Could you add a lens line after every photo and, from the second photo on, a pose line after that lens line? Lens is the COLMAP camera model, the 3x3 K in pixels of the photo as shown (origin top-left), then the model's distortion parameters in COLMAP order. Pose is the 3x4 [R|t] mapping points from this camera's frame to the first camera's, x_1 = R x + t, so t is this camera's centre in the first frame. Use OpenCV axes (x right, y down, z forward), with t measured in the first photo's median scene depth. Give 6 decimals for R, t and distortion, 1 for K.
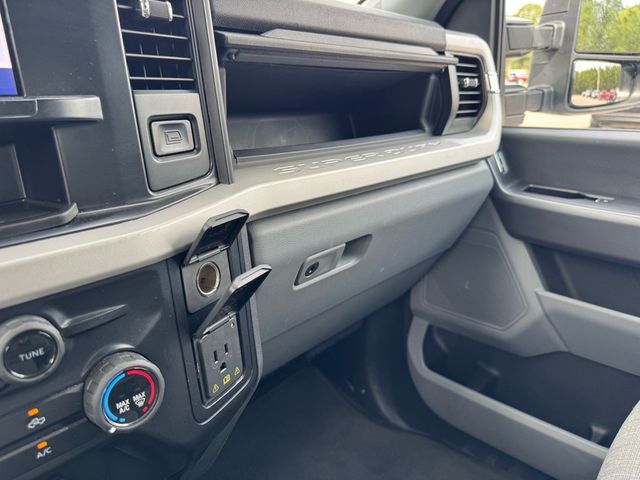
lens RADIAL K [[460.1, 0, 317.6], [0, 460.1, 242.6], [0, 0, 1]] dist [0.036338, -0.045617]
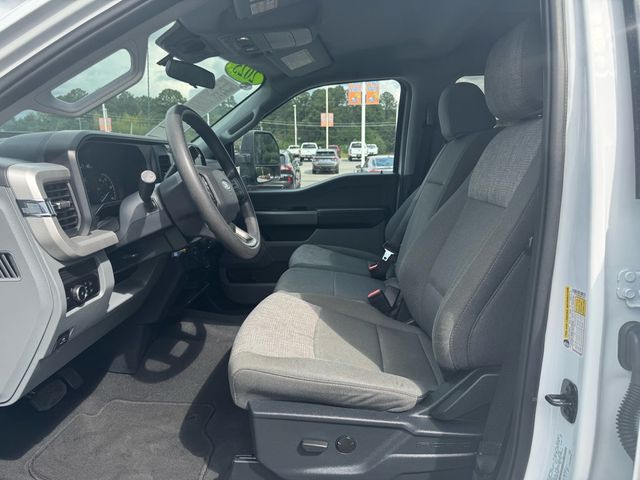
lens RADIAL K [[460.1, 0, 322.5], [0, 460.1, 240.9], [0, 0, 1]] dist [0.036338, -0.045617]
pose [[0.765942, -0.130148, 0.629598, -2.281677], [0.224433, 0.971815, -0.072146, 0.818006], [-0.602464, 0.196562, 0.773564, -3.169552]]
